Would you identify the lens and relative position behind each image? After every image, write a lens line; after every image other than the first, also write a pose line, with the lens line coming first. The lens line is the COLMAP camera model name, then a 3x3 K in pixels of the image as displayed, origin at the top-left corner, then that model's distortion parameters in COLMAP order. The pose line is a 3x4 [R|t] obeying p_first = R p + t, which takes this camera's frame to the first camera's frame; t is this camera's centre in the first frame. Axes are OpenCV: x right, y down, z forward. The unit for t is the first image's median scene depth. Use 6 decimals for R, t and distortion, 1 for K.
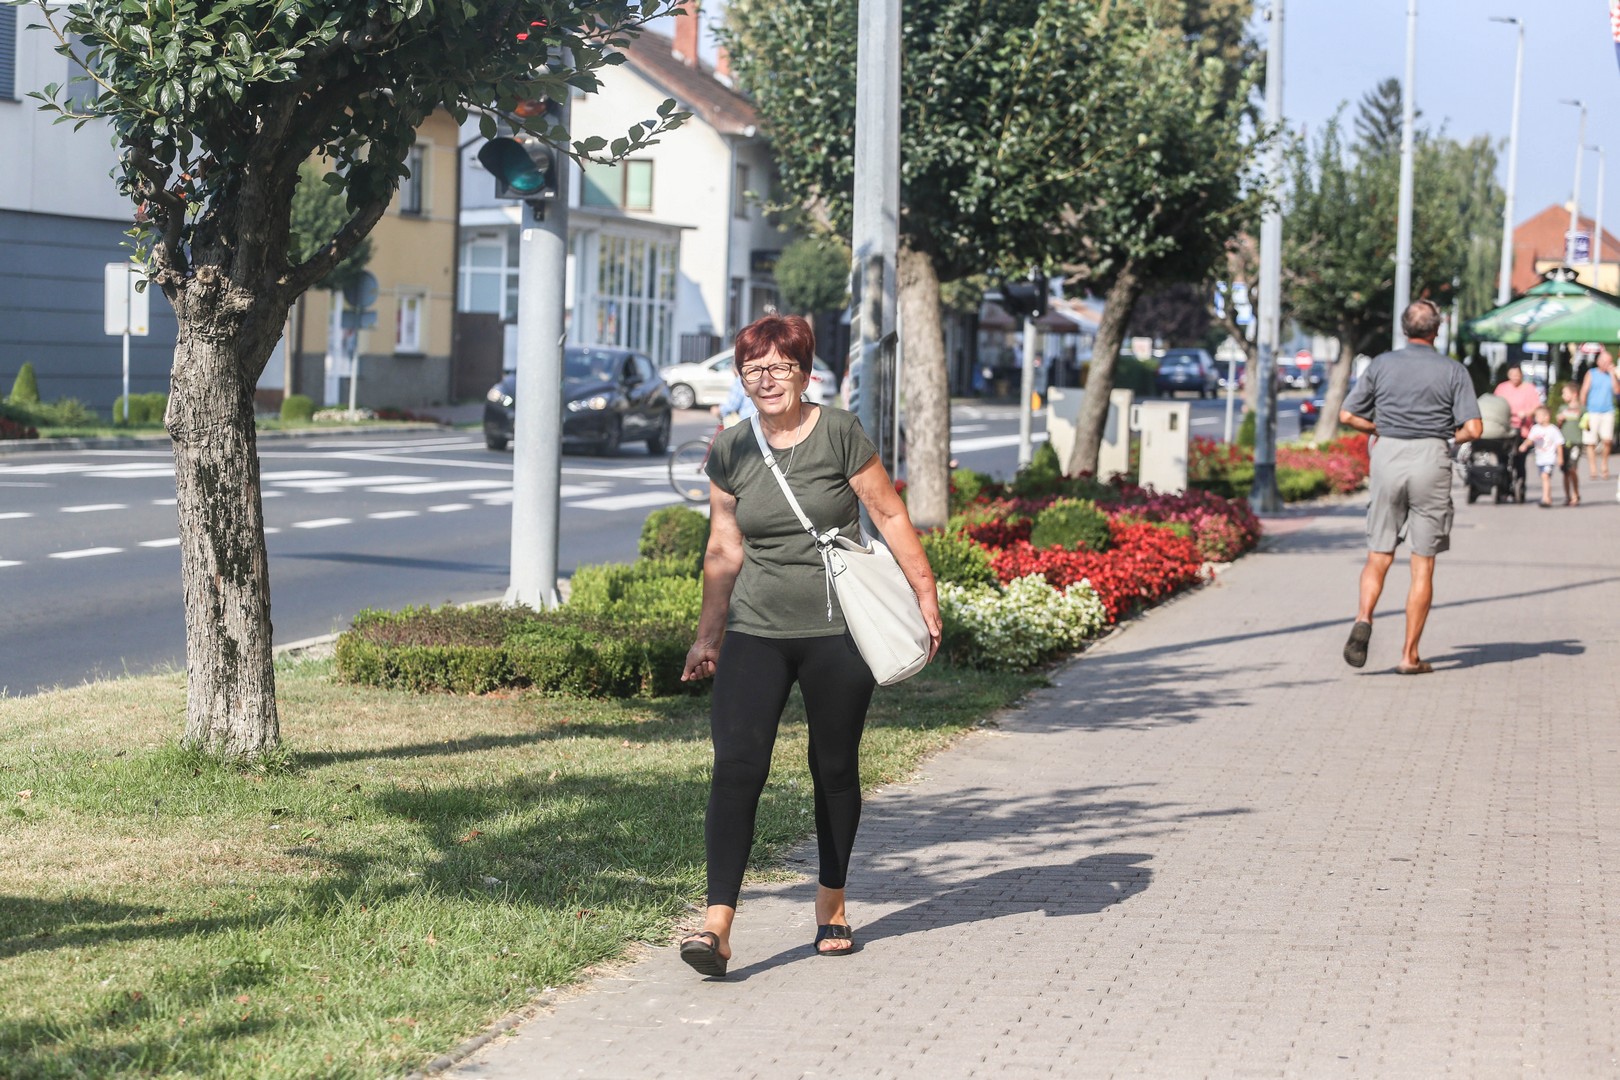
lens RADIAL K [[4186.7, 0, 807.5], [0, 4186.7, 544.5], [0, 0, 1]] dist [-0.024293, 0.000000]
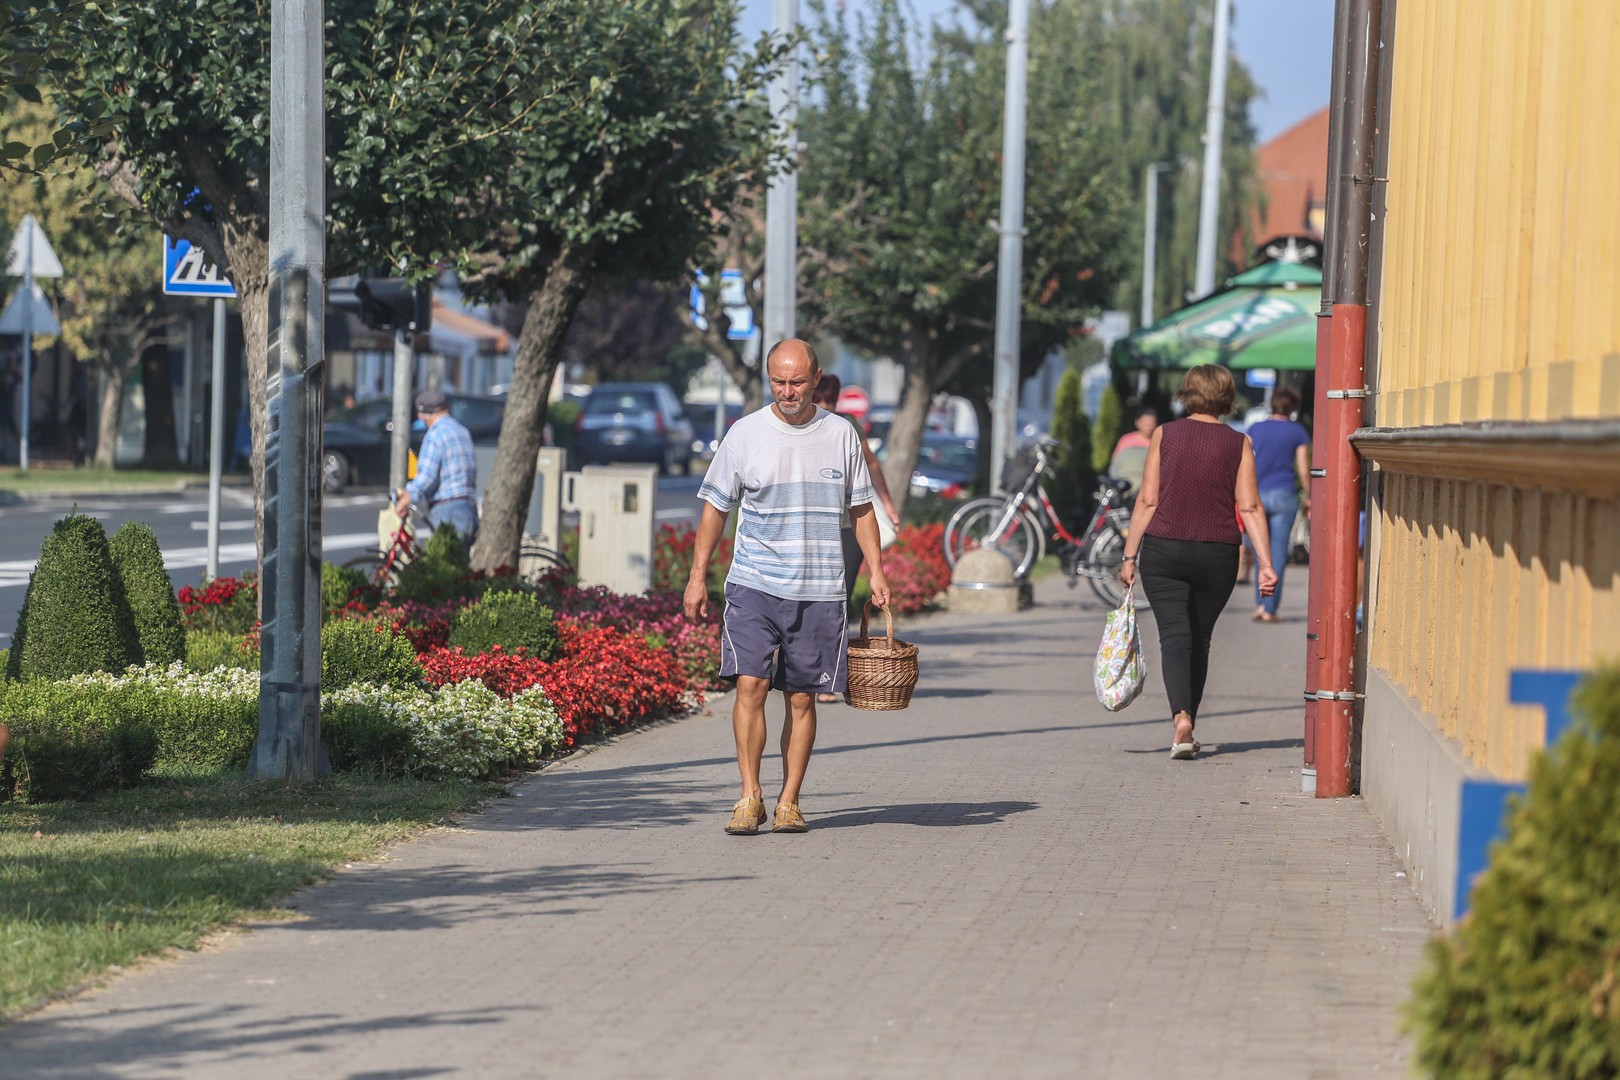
lens RADIAL K [[9312.7, 0, 807.3], [0, 9312.7, 542.6], [0, 0, 1]] dist [2.864868, 0.000000]
pose [[0.993820, -0.003713, 0.110945, -0.054687], [0.006998, 0.999548, -0.029227, 0.024227], [-0.110787, 0.029823, 0.993397, -0.518766]]
